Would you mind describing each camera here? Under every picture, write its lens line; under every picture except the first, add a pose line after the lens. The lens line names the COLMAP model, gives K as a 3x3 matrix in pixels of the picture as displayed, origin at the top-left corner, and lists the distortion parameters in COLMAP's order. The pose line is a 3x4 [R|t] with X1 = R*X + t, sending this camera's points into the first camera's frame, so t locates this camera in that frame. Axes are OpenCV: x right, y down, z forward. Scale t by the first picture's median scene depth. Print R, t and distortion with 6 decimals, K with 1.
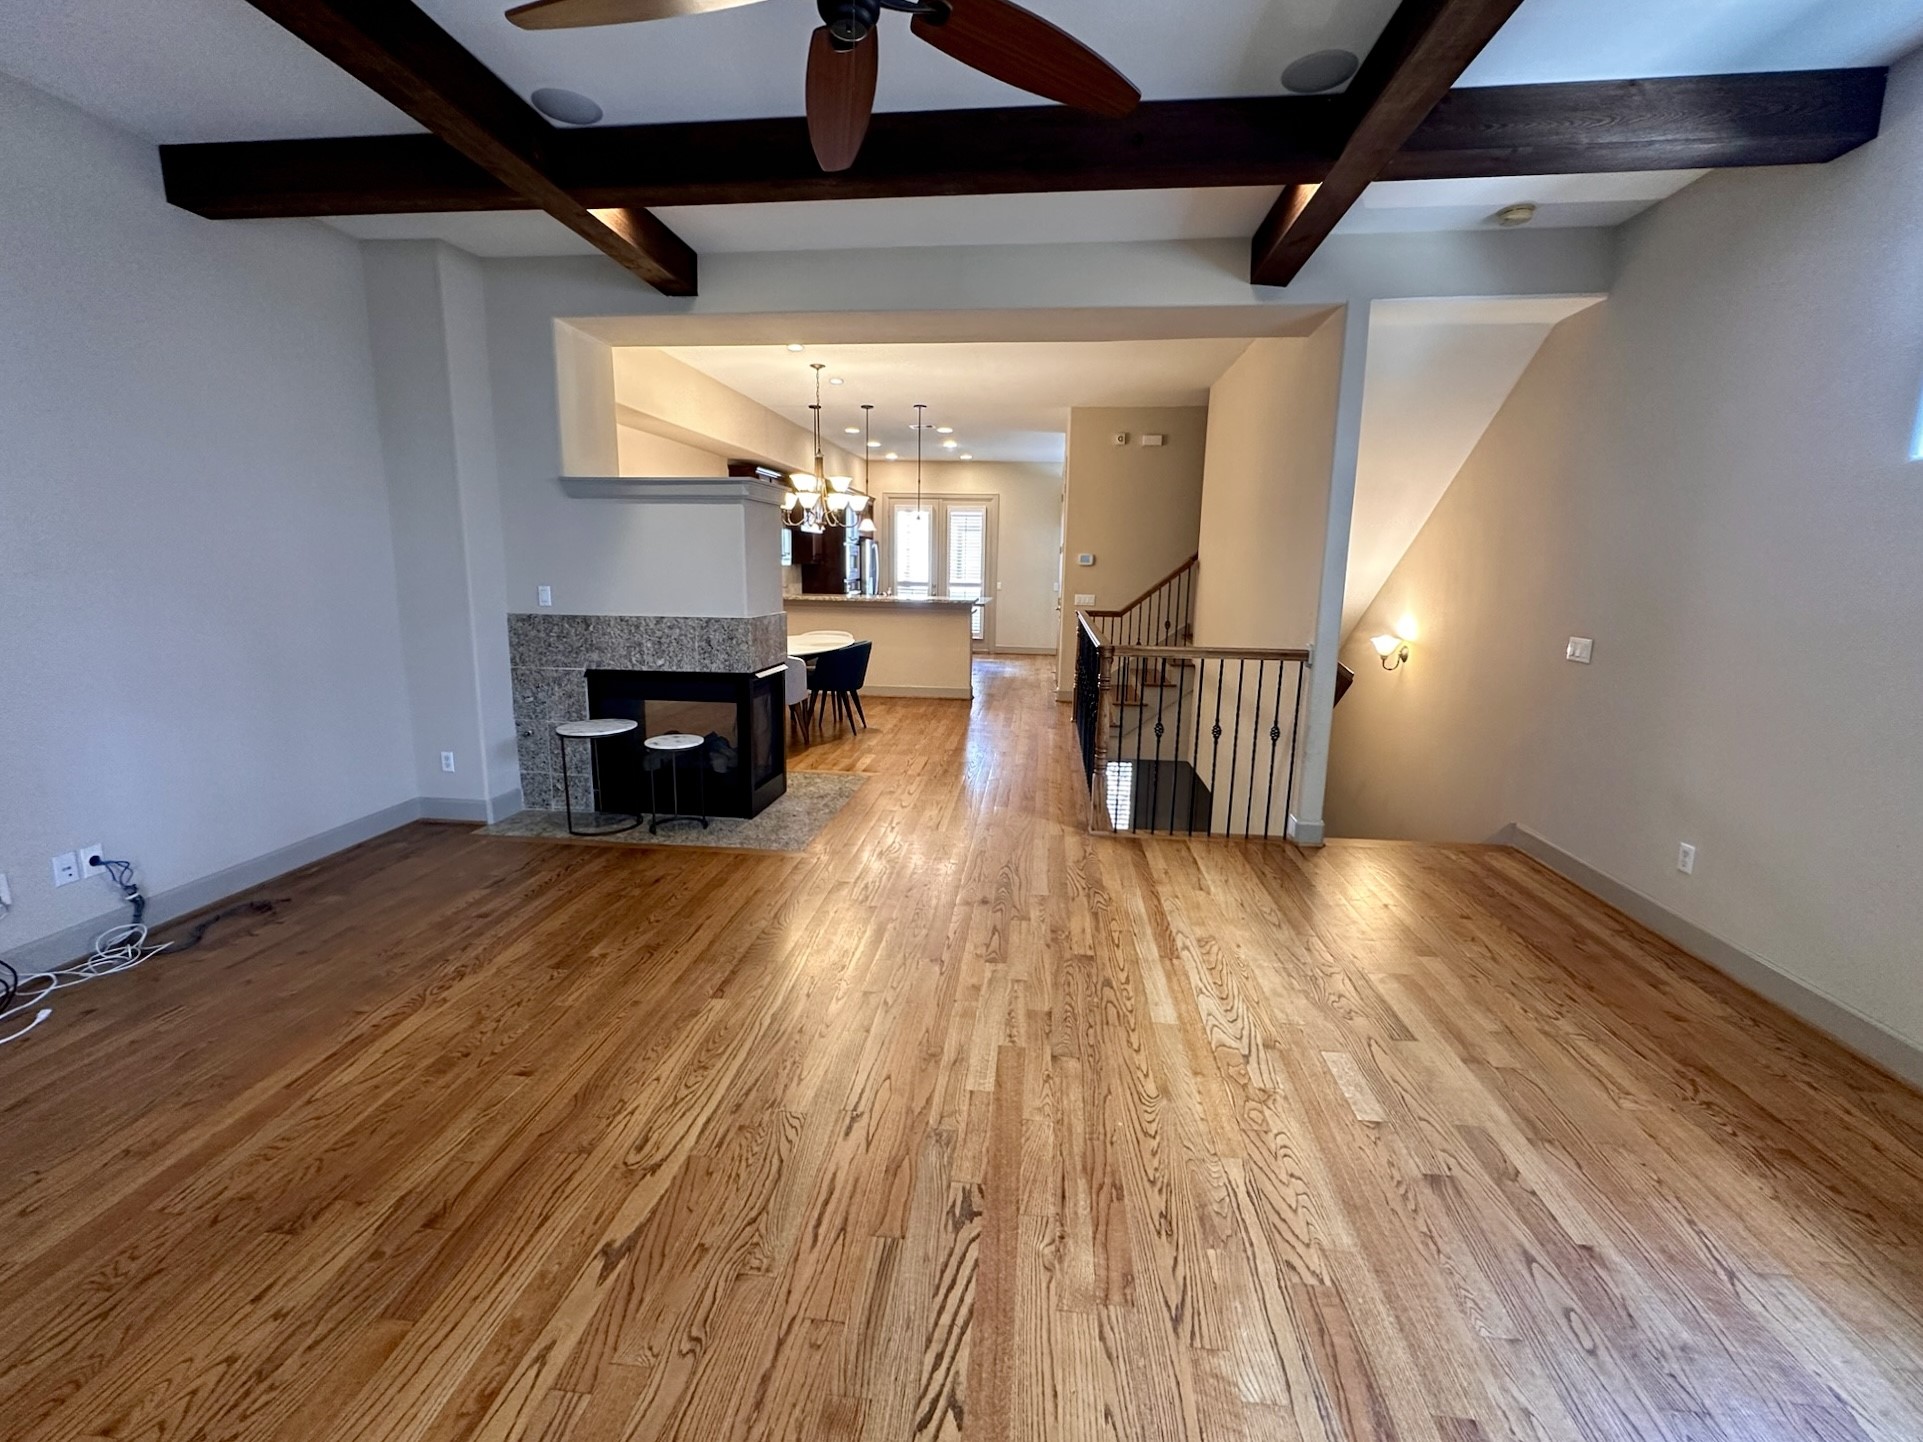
lens RADIAL K [[822.6, 0, 957.8], [0, 822.6, 696.3], [0, 0, 1]] dist [-0.002549, 0.000180]
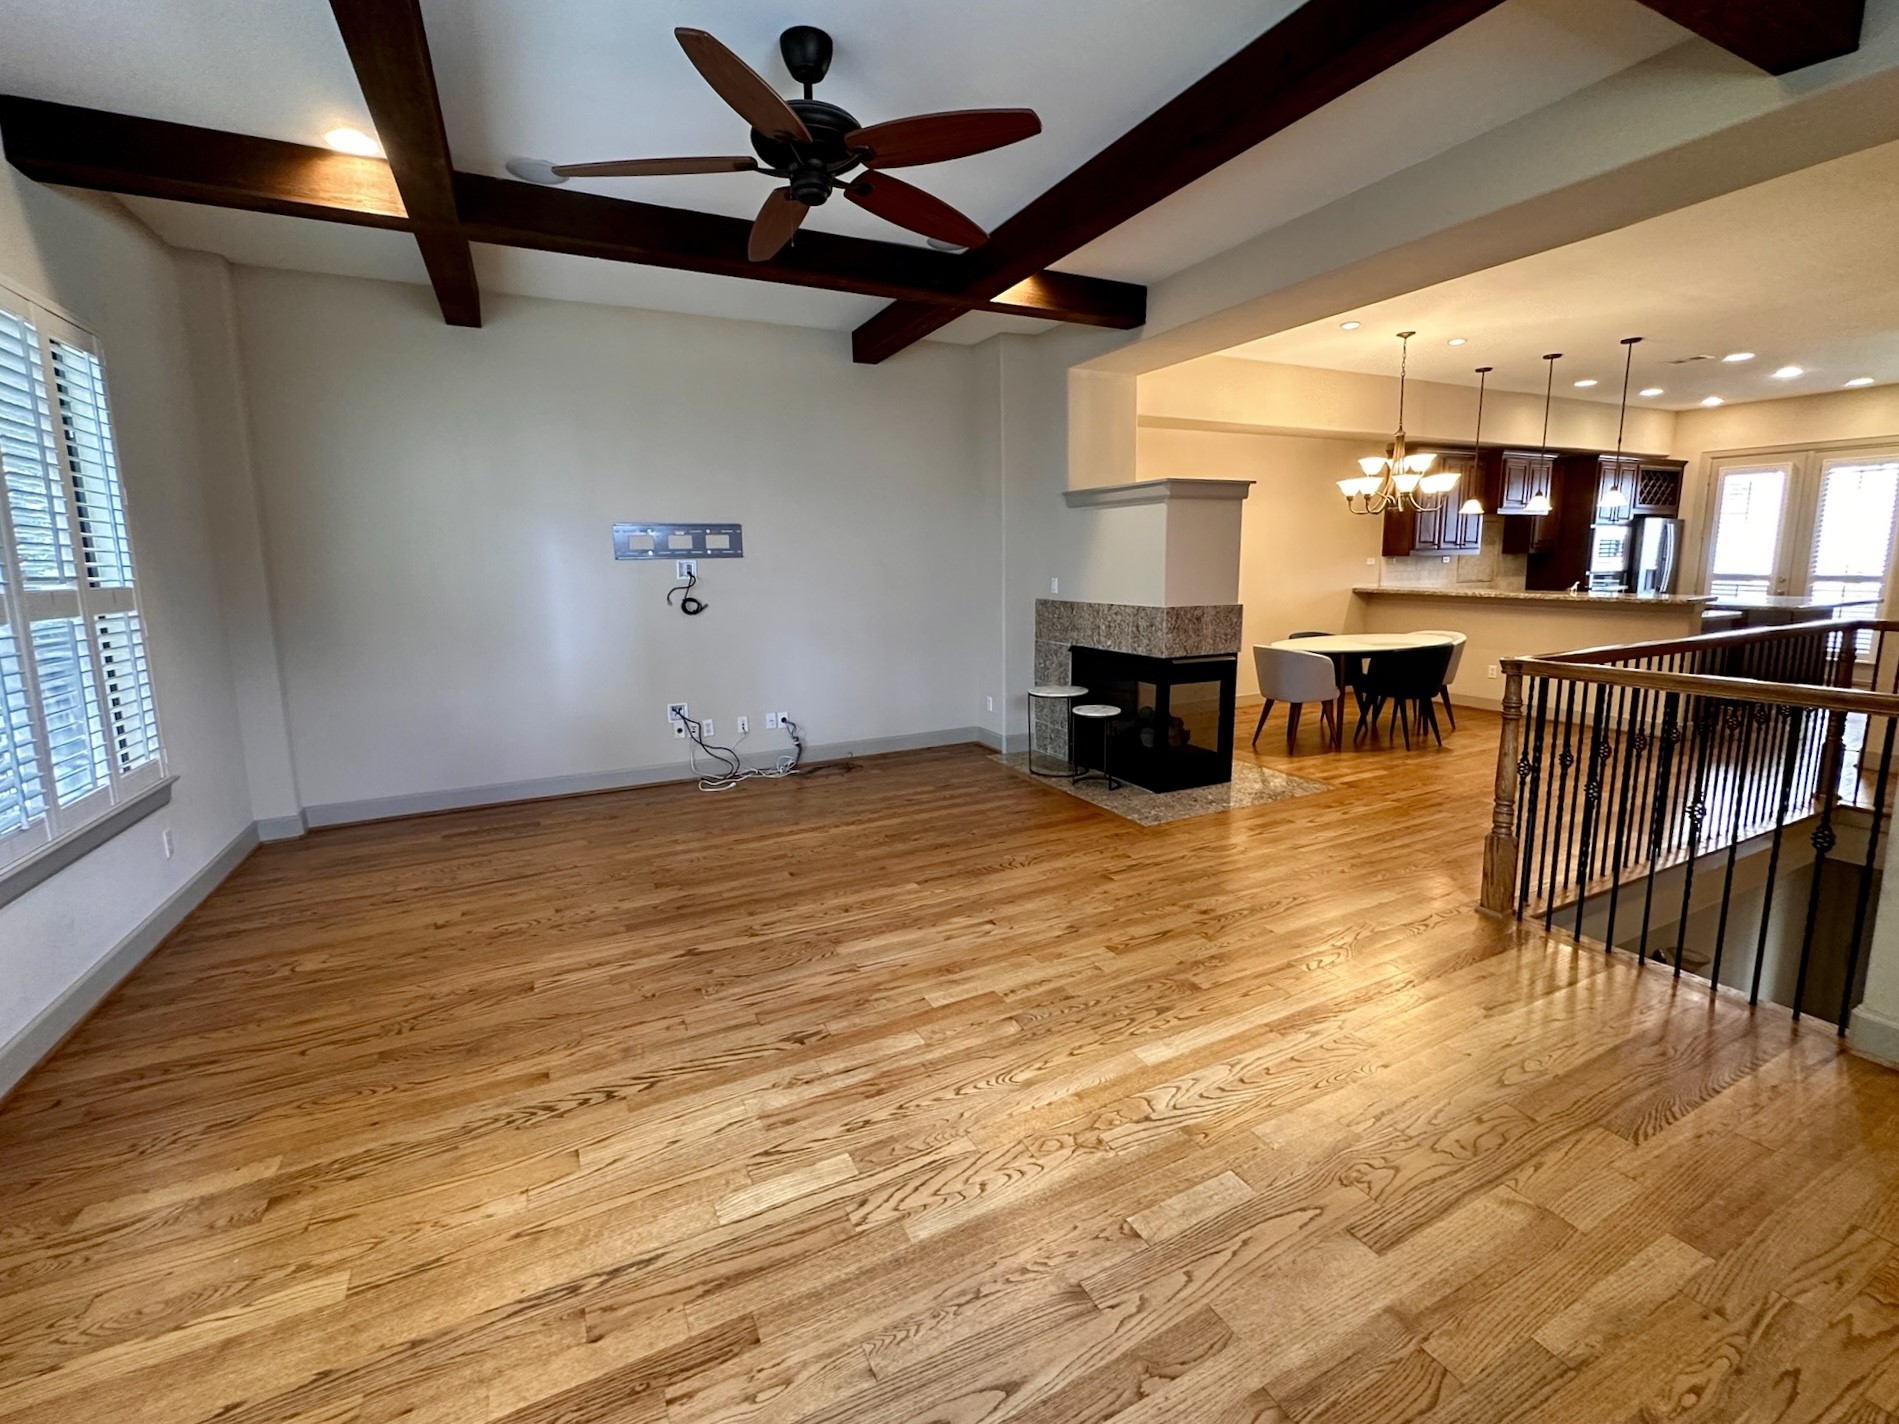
lens RADIAL K [[822.5, 0, 944.9], [0, 822.5, 675.2], [0, 0, 1]] dist [-0.002780, 0.000223]
pose [[0.536433, 0.099582, -0.838047, 0.699195], [-0.115808, 0.992306, 0.043783, -0.028431], [0.835959, 0.073566, 0.543838, 0.244245]]
